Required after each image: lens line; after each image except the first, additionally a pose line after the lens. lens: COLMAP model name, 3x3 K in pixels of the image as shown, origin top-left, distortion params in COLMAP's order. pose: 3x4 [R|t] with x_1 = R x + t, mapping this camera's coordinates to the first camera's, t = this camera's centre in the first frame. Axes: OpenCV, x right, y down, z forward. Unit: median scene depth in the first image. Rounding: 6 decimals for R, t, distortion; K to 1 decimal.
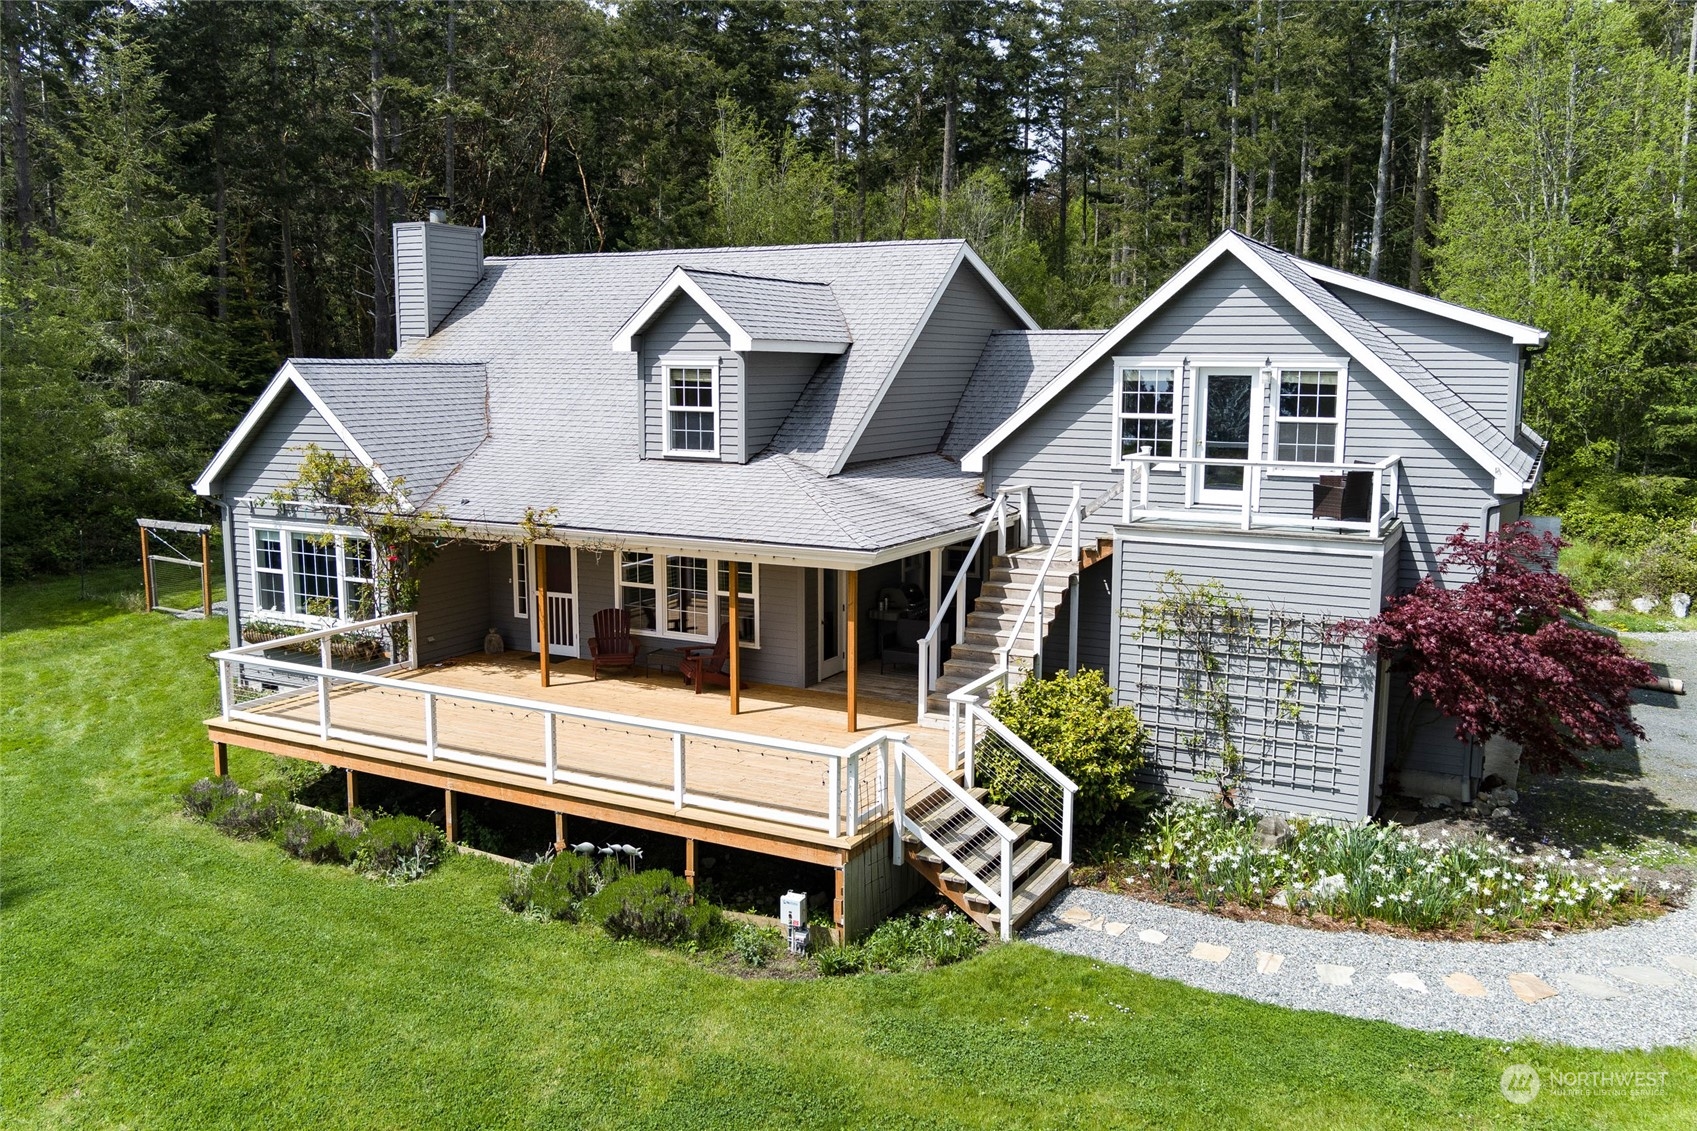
lens RADIAL K [[1355.6, 0, 852.4], [0, 1355.6, 624.3], [0, 0, 1]] dist [-0.007037, 0.000503]
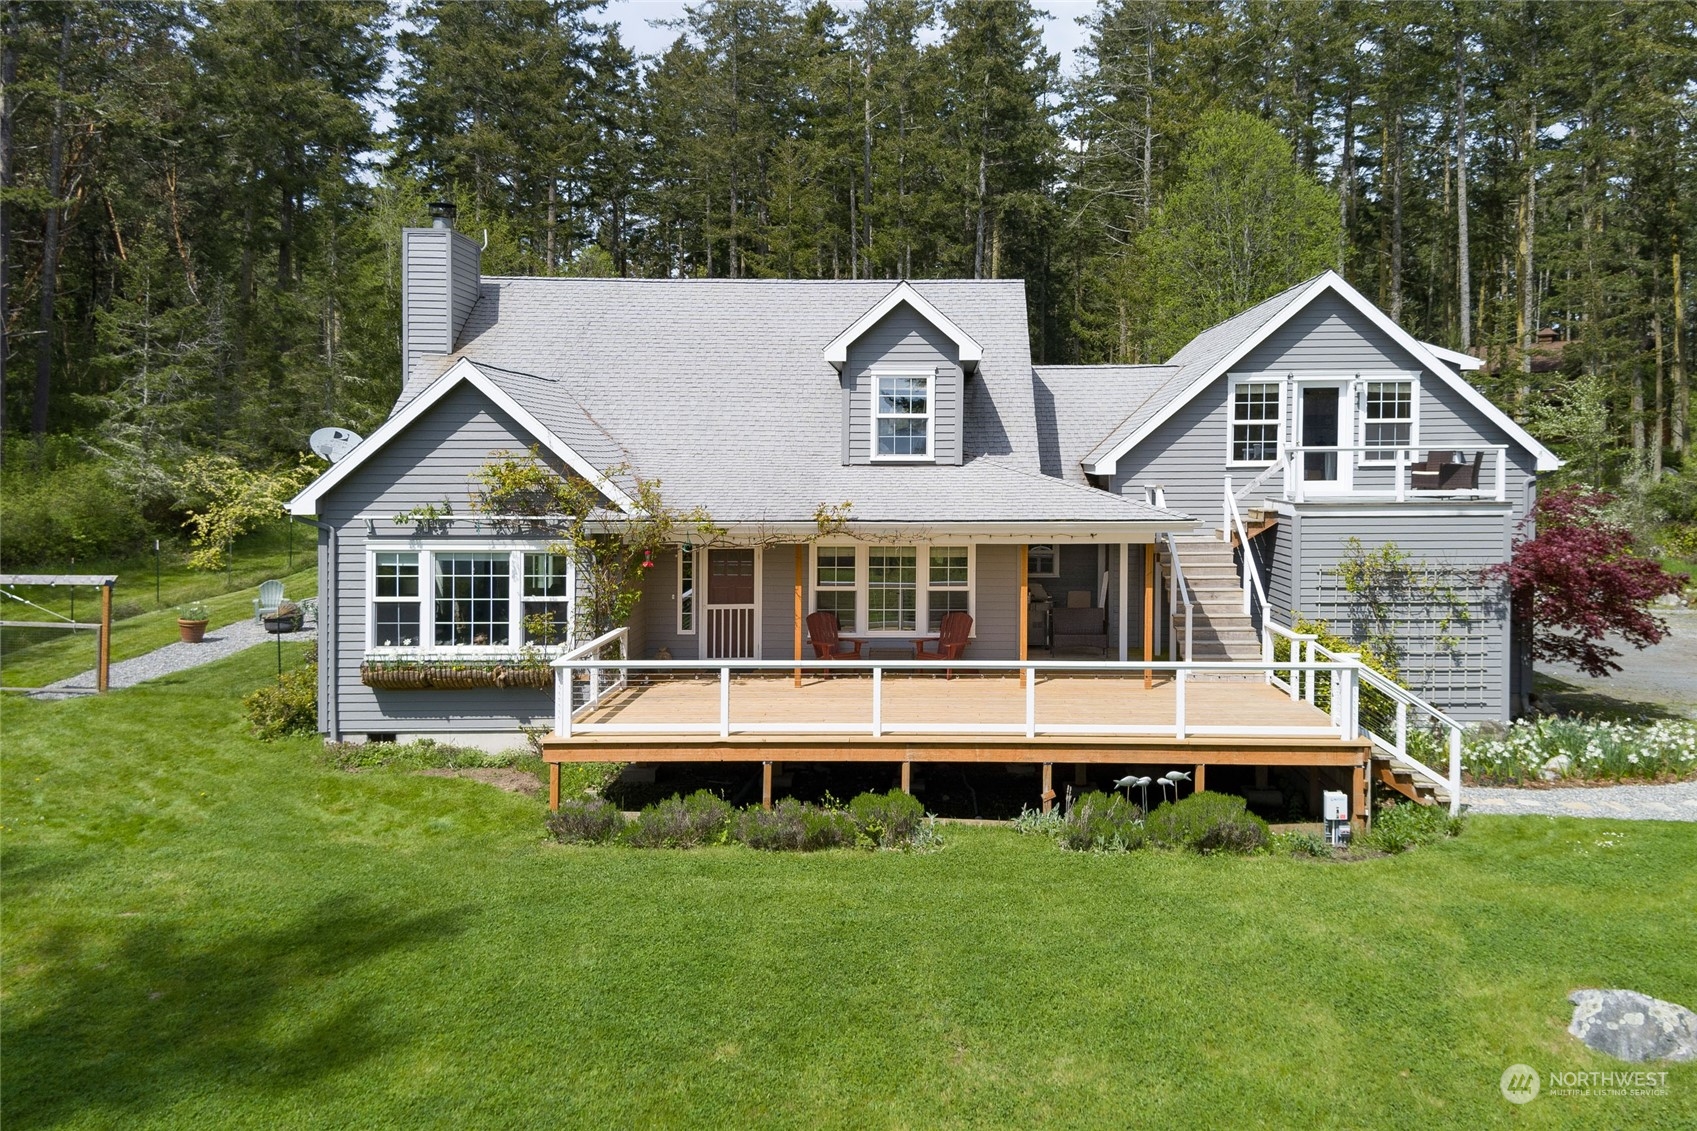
lens RADIAL K [[1355.0, 0, 903.1], [0, 1355.0, 574.4], [0, 0, 1]] dist [0.138568, -0.002076]
pose [[0.888260, -0.041095, 0.457499, -0.616749], [0.091647, 0.991820, -0.088848, 0.059672], [-0.450105, 0.120848, 0.884761, 0.076471]]
